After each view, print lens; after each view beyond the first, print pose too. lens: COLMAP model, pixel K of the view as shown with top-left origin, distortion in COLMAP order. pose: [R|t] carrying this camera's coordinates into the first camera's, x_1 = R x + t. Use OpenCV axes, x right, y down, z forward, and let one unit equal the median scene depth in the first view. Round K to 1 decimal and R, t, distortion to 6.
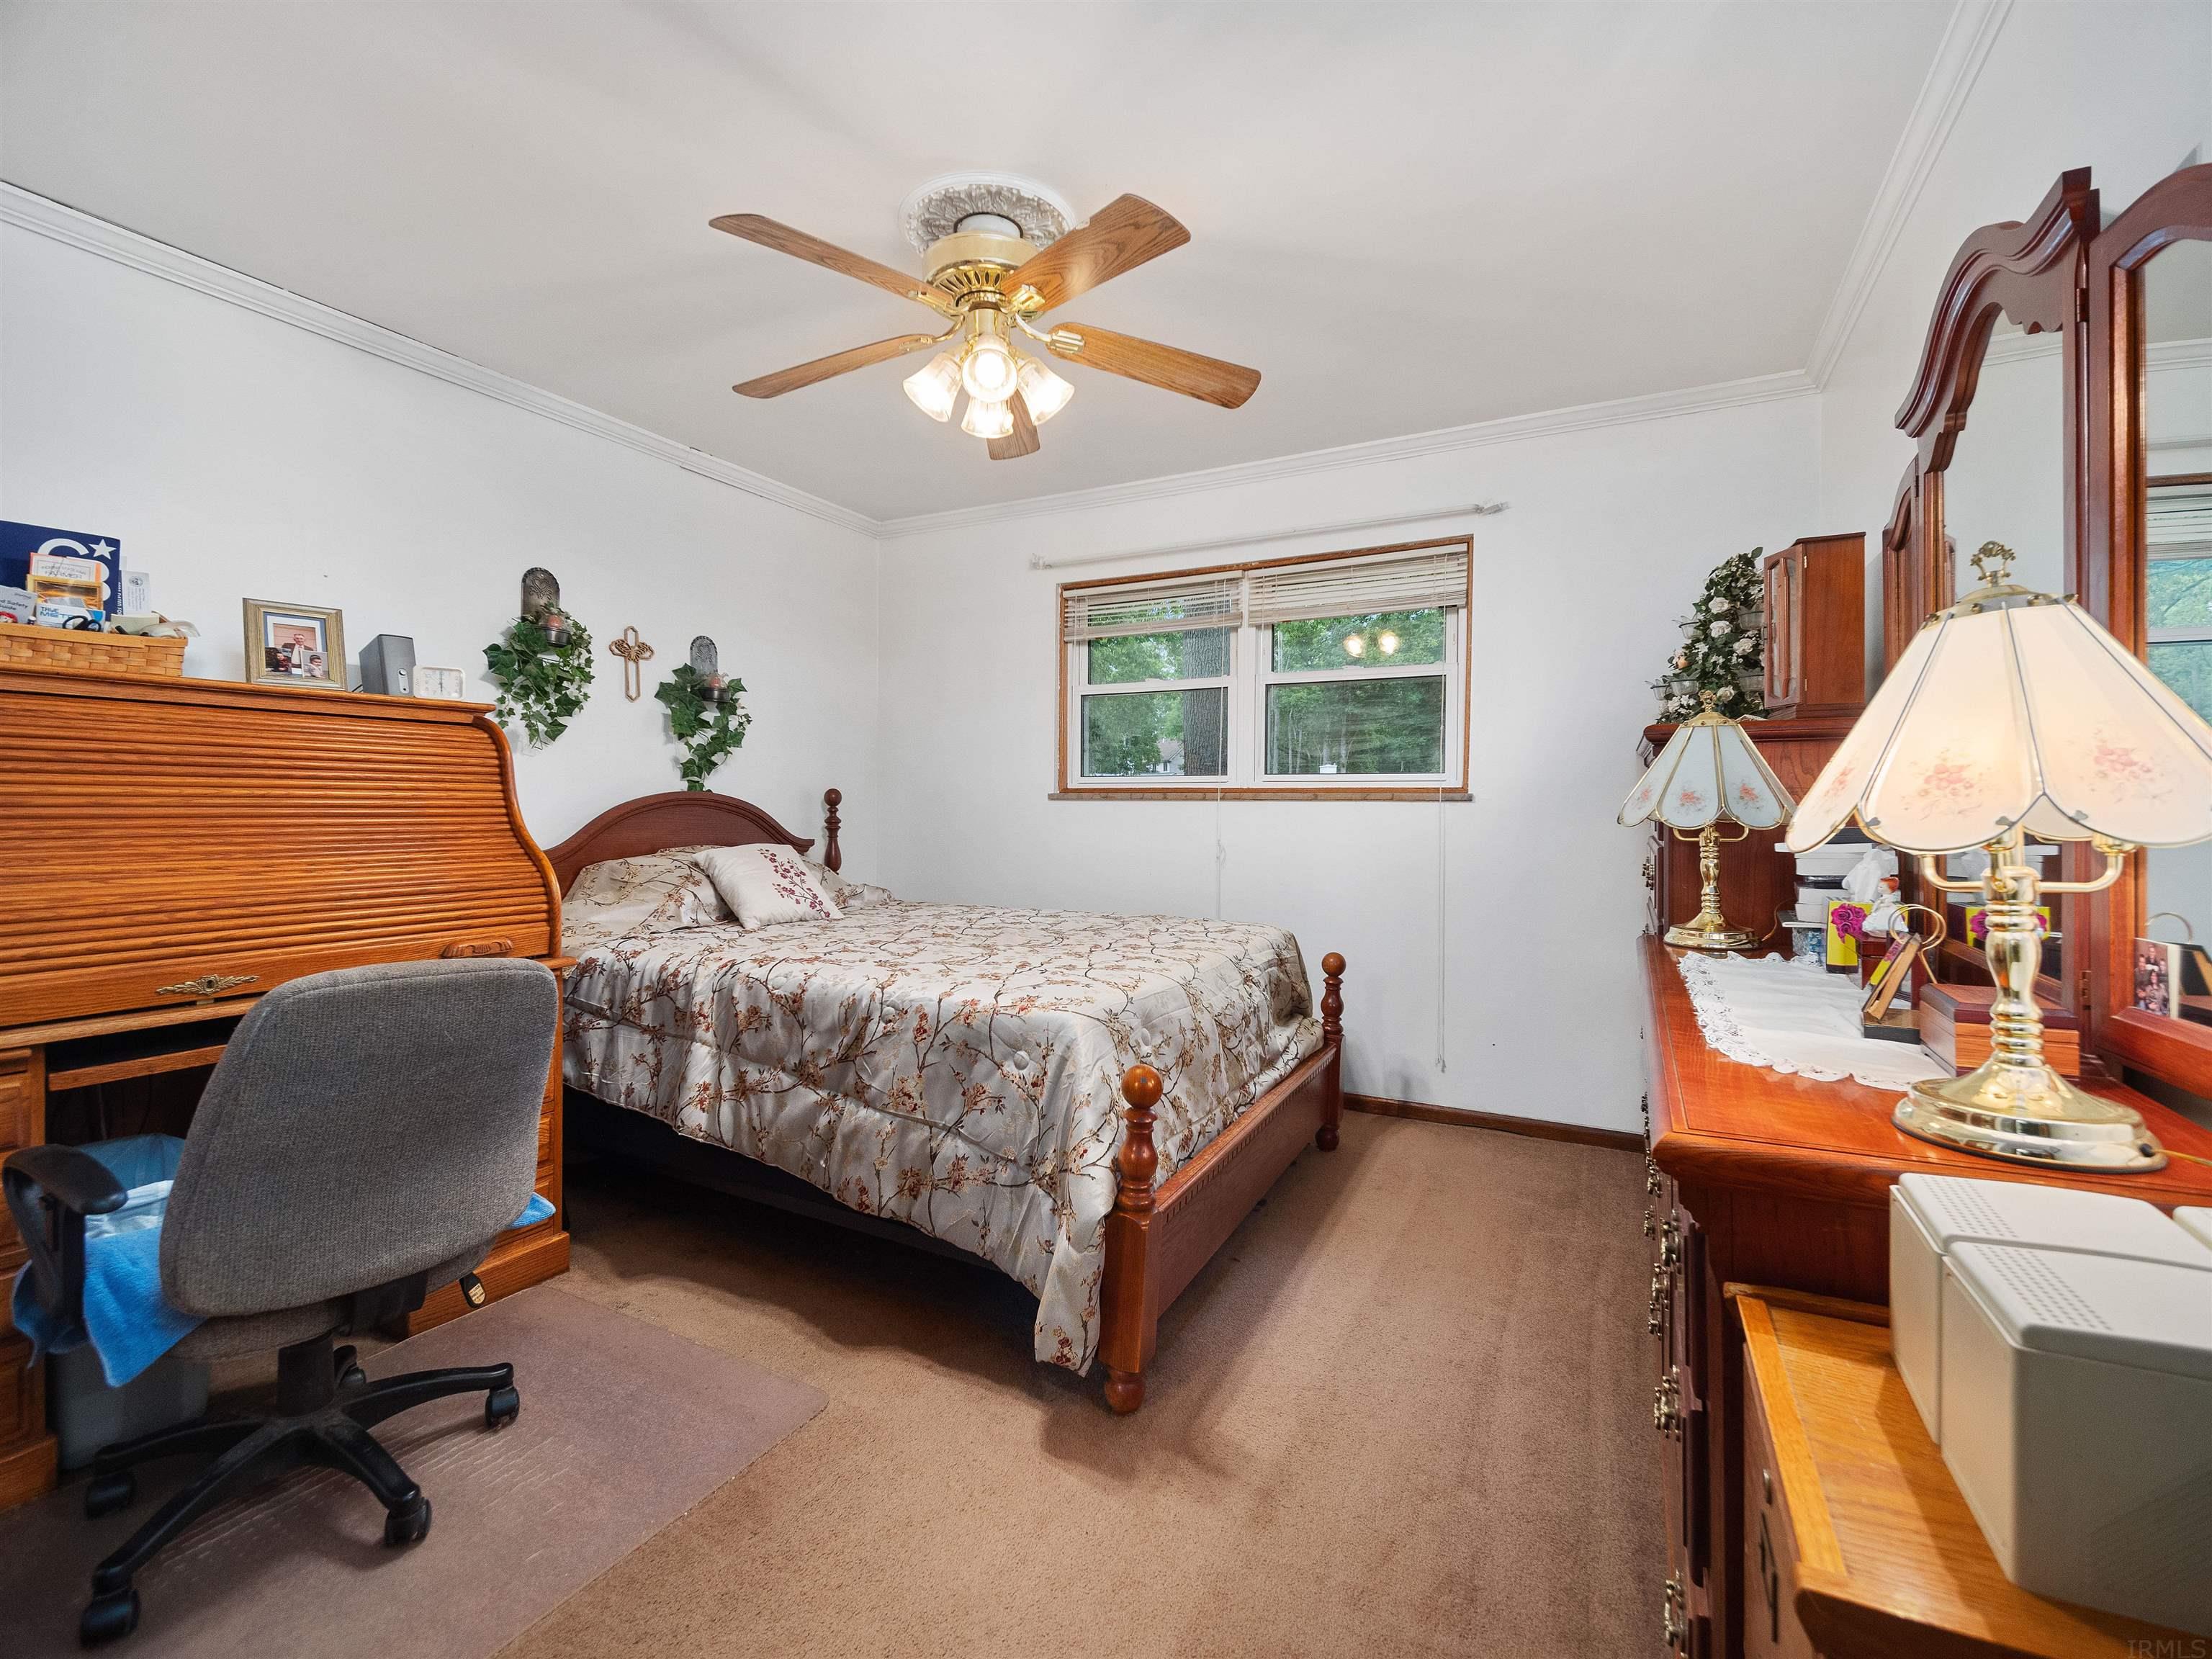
lens RADIAL K [[979.4, 0, 1107.2], [0, 979.4, 822.9], [0, 0, 1]] dist [0.005291, -0.006639]
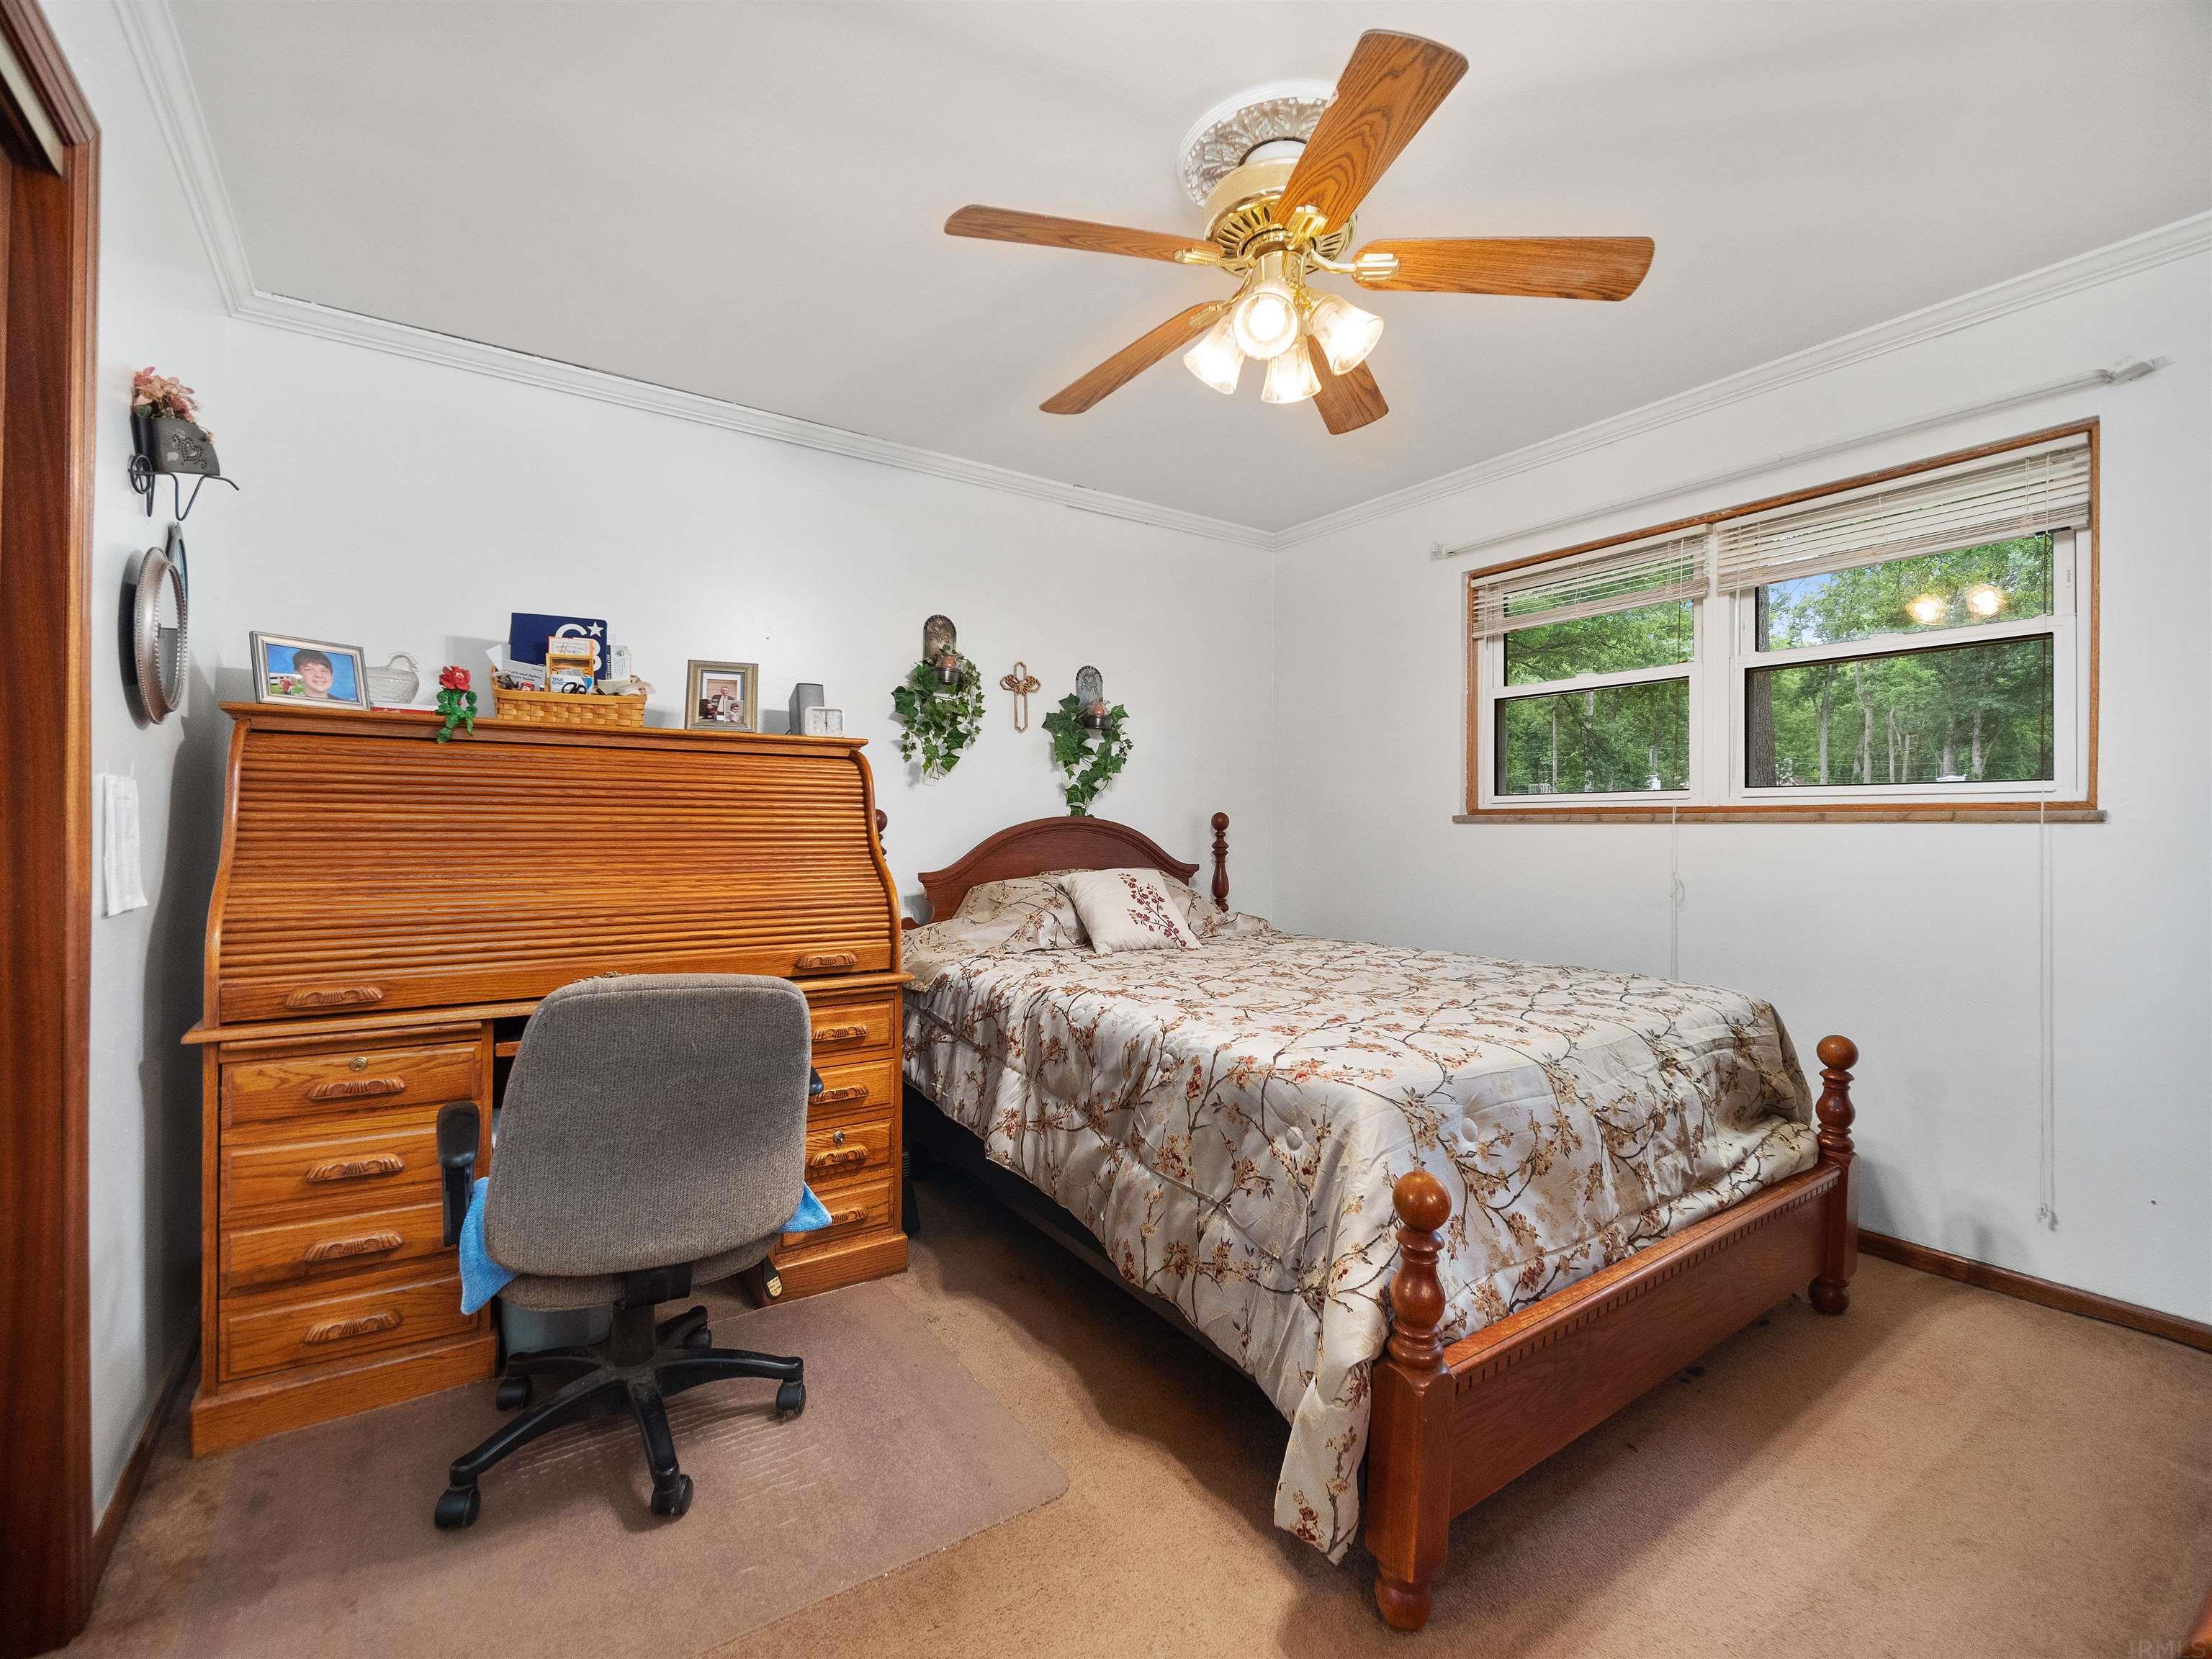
lens RADIAL K [[979.4, 0, 1101.1], [0, 979.4, 828.6], [0, 0, 1]] dist [0.005291, -0.006639]
pose [[0.881004, -0.002377, -0.473103, 0.140829], [-0.006777, 0.999821, -0.017644, -0.002041], [0.473060, 0.018750, 0.880831, 0.170130]]
